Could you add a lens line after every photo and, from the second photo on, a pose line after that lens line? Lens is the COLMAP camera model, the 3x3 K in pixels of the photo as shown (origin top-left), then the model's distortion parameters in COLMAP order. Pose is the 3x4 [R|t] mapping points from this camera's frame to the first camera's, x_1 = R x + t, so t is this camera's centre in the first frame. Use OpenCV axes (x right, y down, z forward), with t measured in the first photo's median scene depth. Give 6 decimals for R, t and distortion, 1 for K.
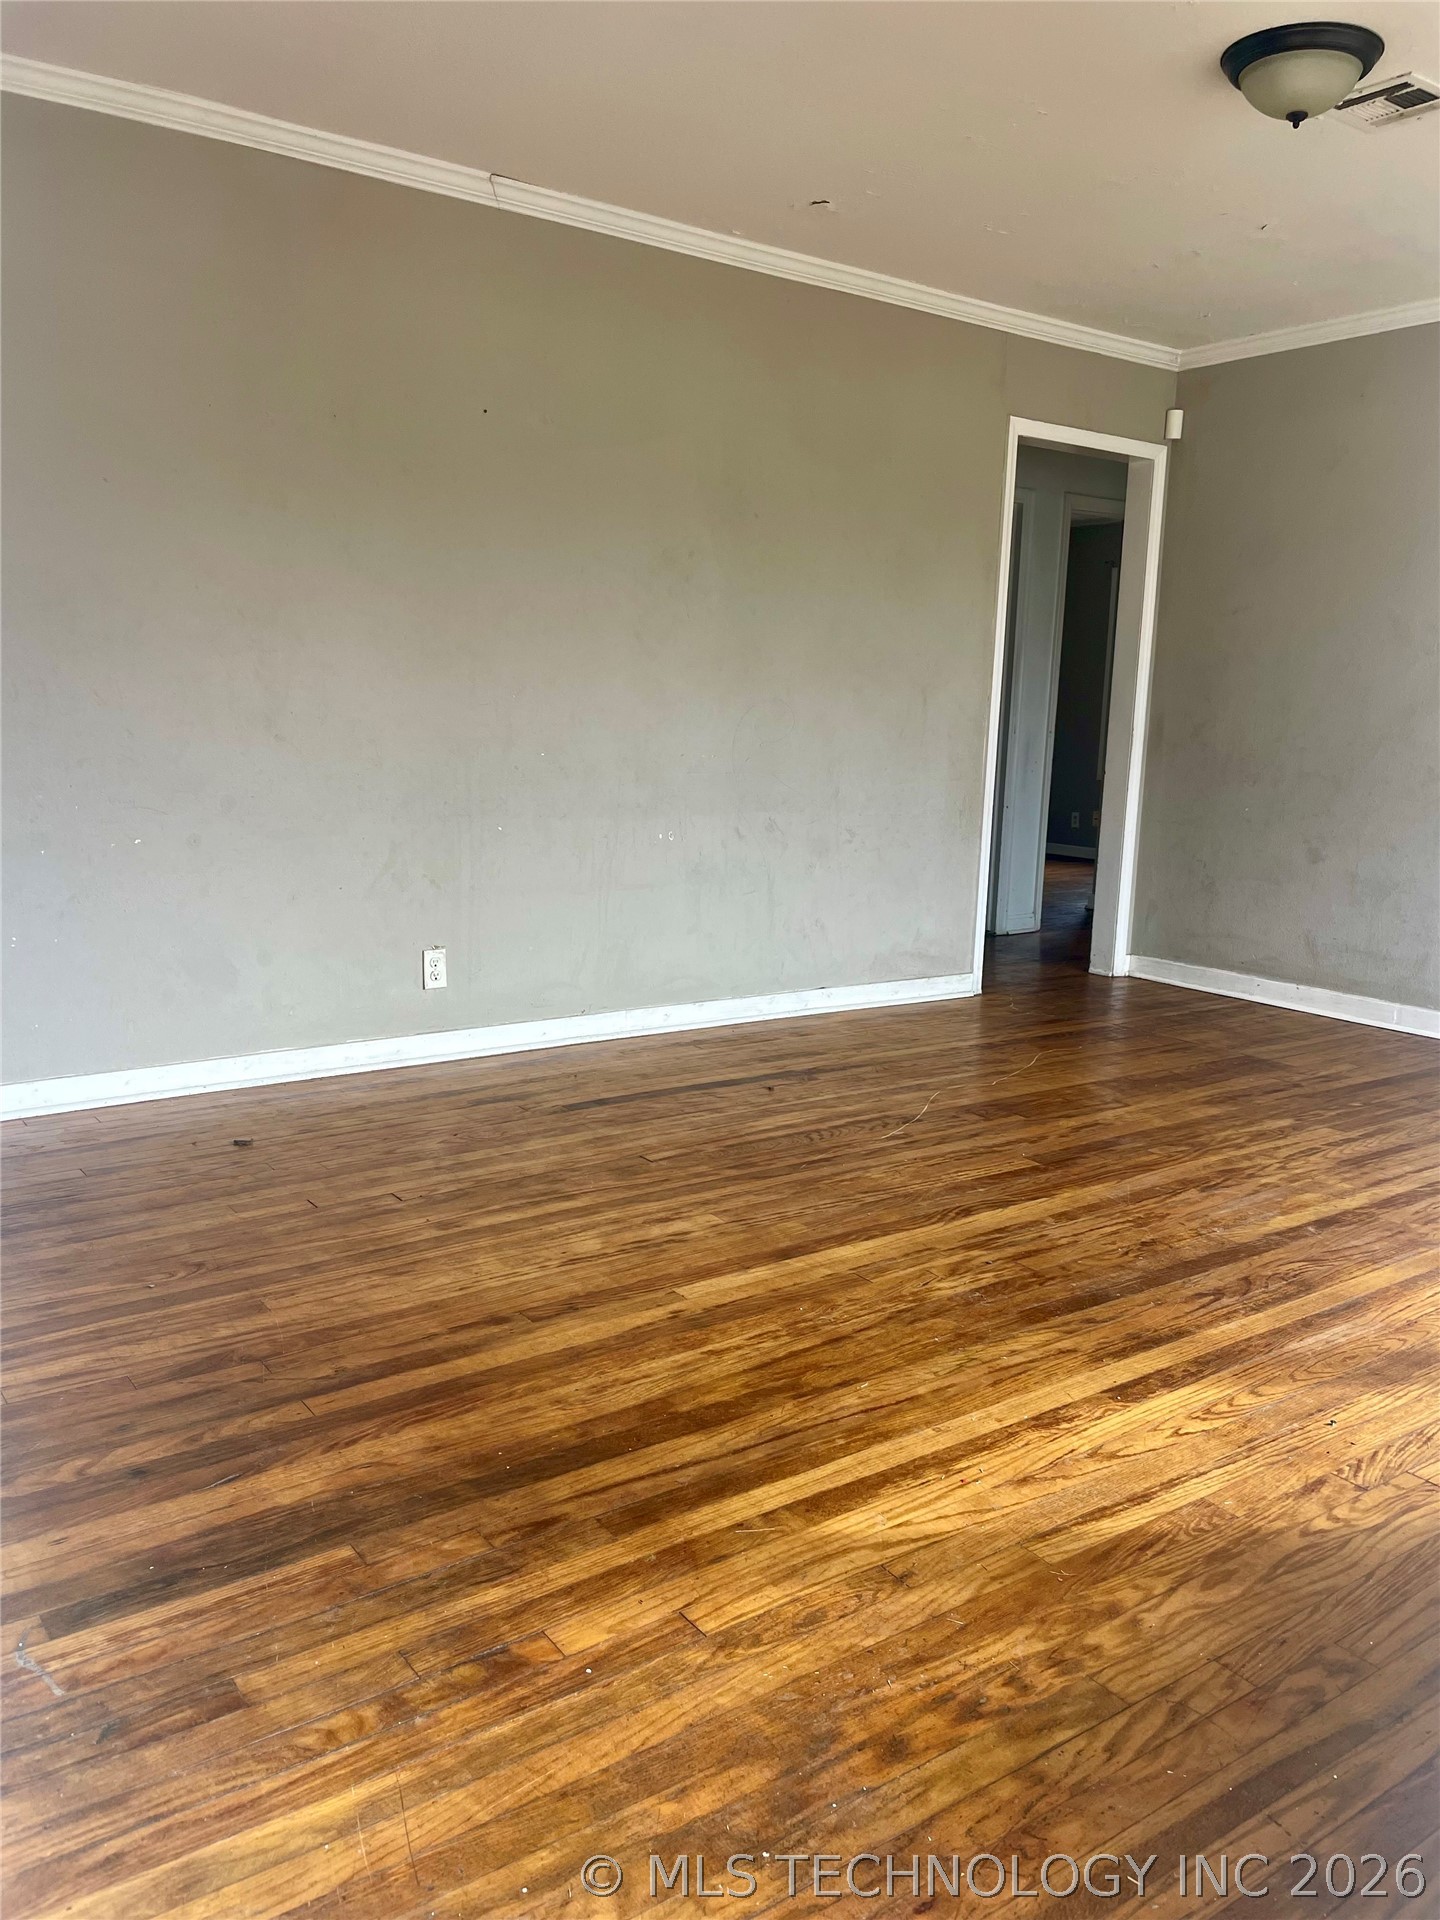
lens RADIAL K [[1481.0, 0, 717.2], [0, 1481.0, 960.4], [0, 0, 1]] dist [0.045387, -0.054020]
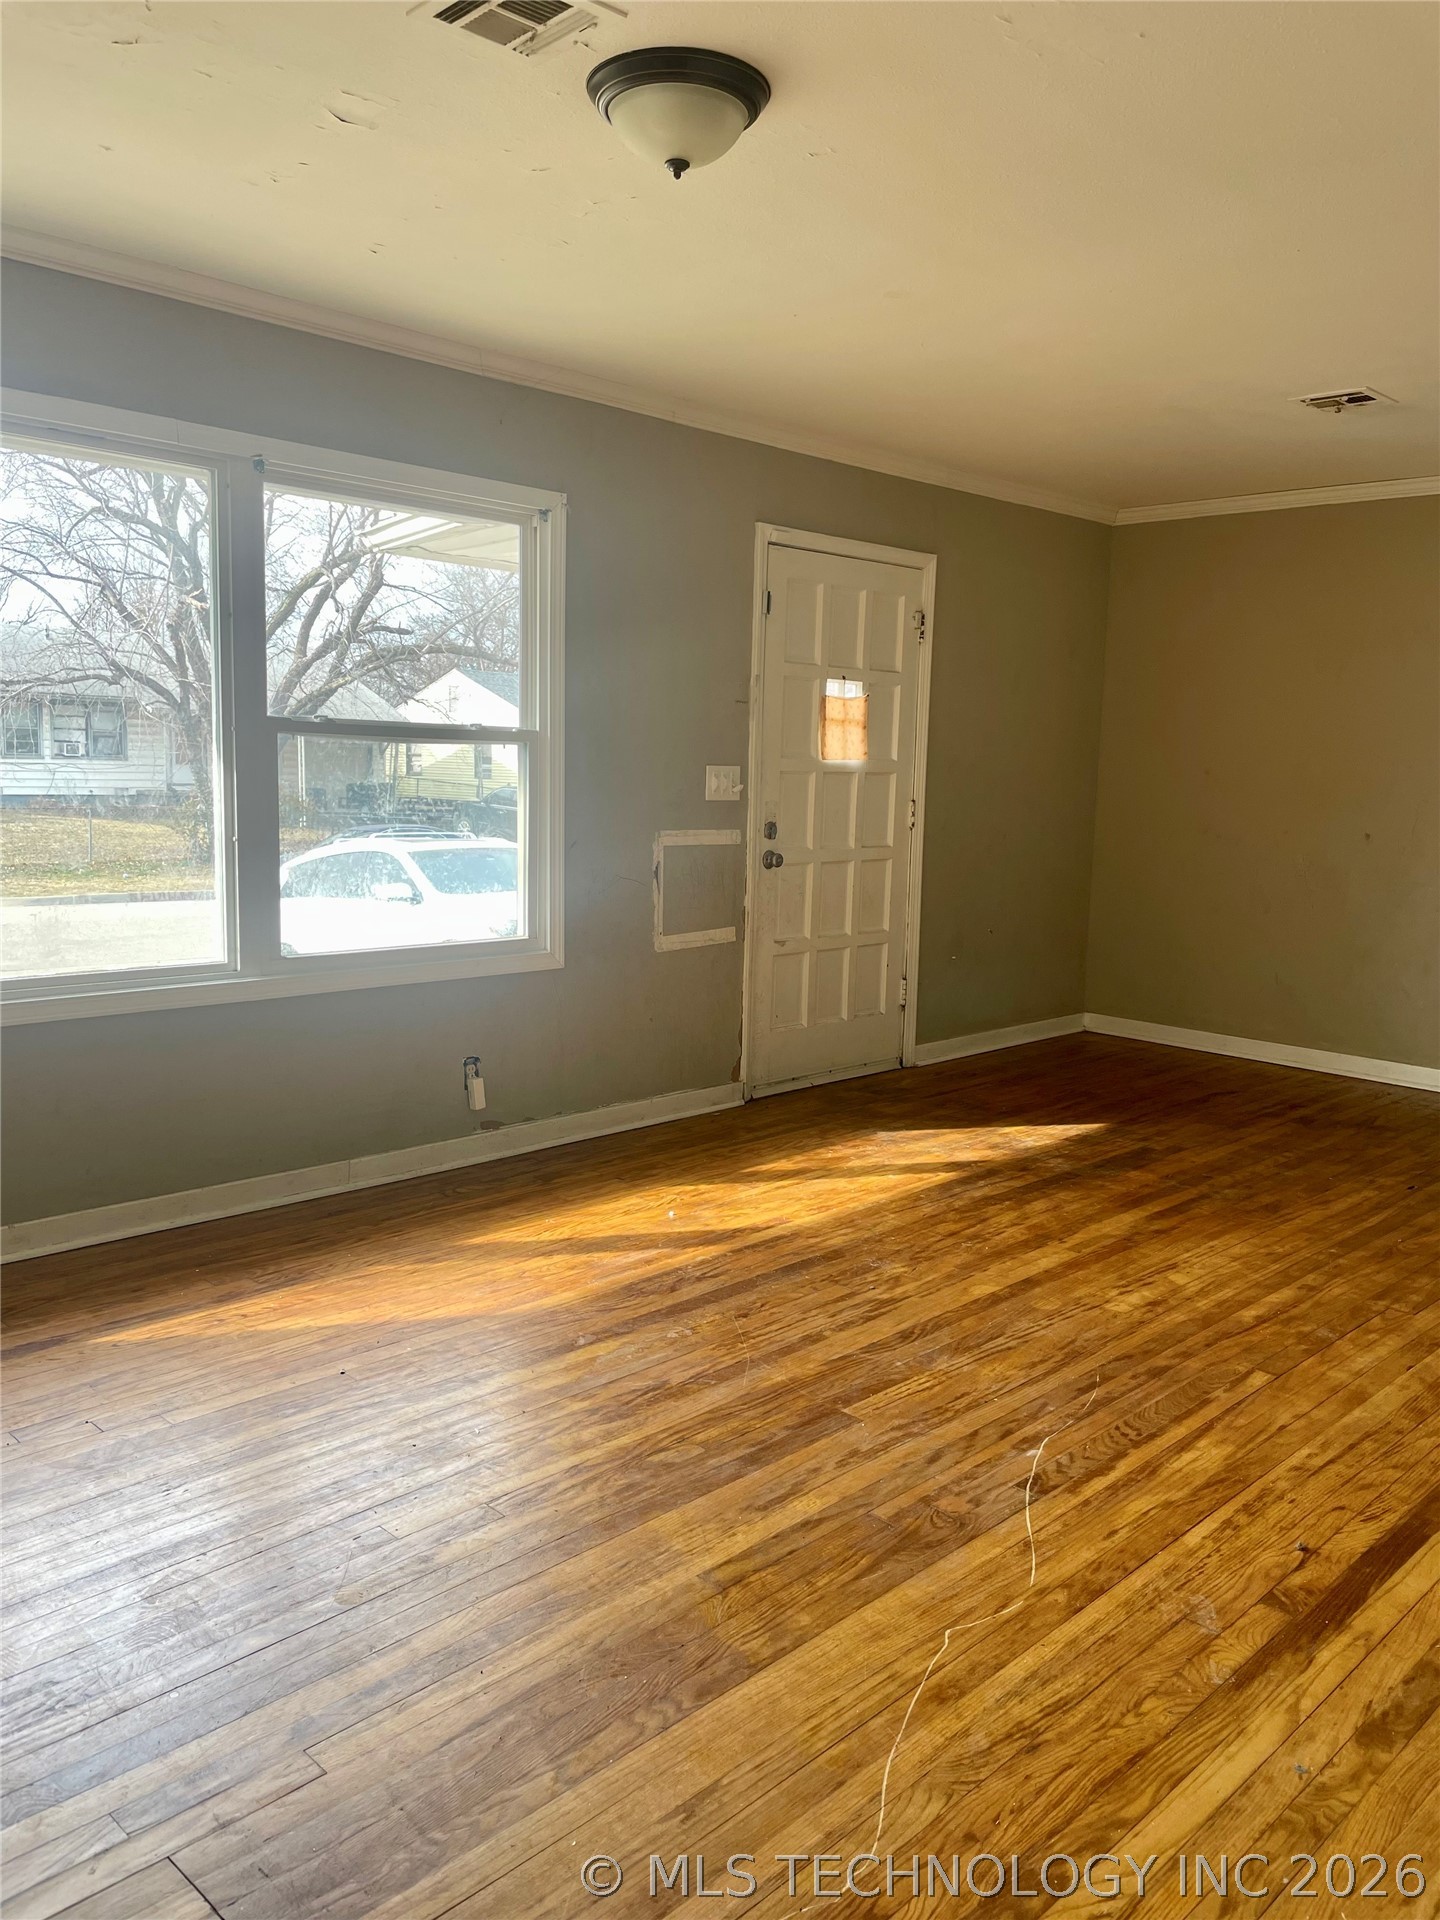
lens RADIAL K [[1481.0, 0, 720.9], [0, 1481.0, 961.3], [0, 0, 1]] dist [0.045387, -0.054020]
pose [[-0.985575, -0.026162, -0.167204, 0.516726], [-0.075404, 0.952378, 0.295449, -0.411421], [0.151512, 0.303795, -0.940613, 2.039816]]
